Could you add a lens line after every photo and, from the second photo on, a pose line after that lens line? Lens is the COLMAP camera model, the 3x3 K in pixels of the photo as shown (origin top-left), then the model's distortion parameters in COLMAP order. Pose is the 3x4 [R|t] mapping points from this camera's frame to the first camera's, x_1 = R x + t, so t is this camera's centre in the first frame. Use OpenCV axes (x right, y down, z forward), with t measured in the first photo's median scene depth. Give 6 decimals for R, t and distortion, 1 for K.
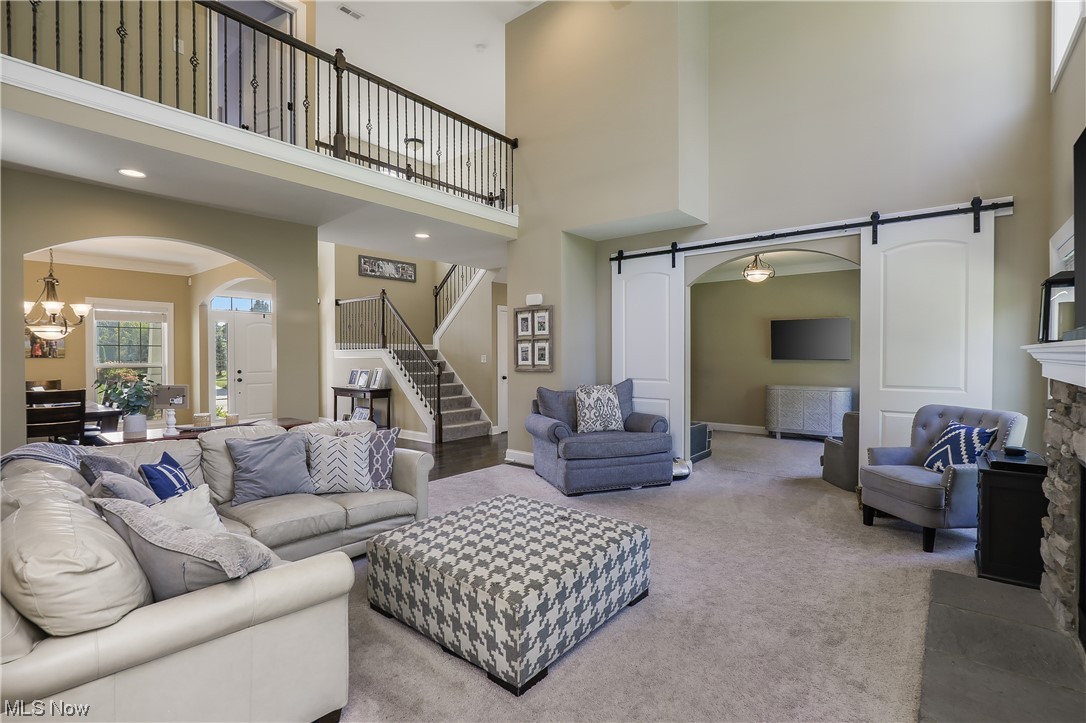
lens RADIAL K [[501.0, 0, 550.2], [0, 501.0, 372.9], [0, 0, 1]] dist [-0.021567, 0.000285]
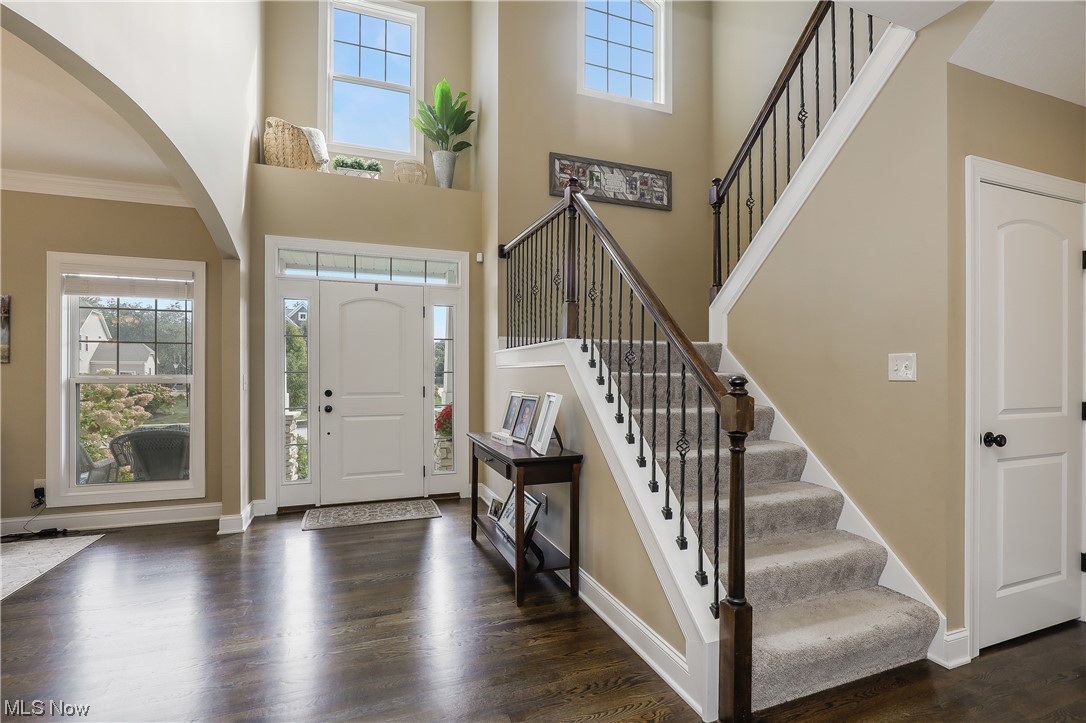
lens RADIAL K [[501.0, 0, 550.2], [0, 501.0, 372.9], [0, 0, 1]] dist [-0.021567, 0.000285]
pose [[0.864929, 0.001916, -0.501890, -0.149010], [-0.020757, 0.999274, -0.031956, -0.011160], [0.501464, 0.038058, 0.864341, 0.618368]]
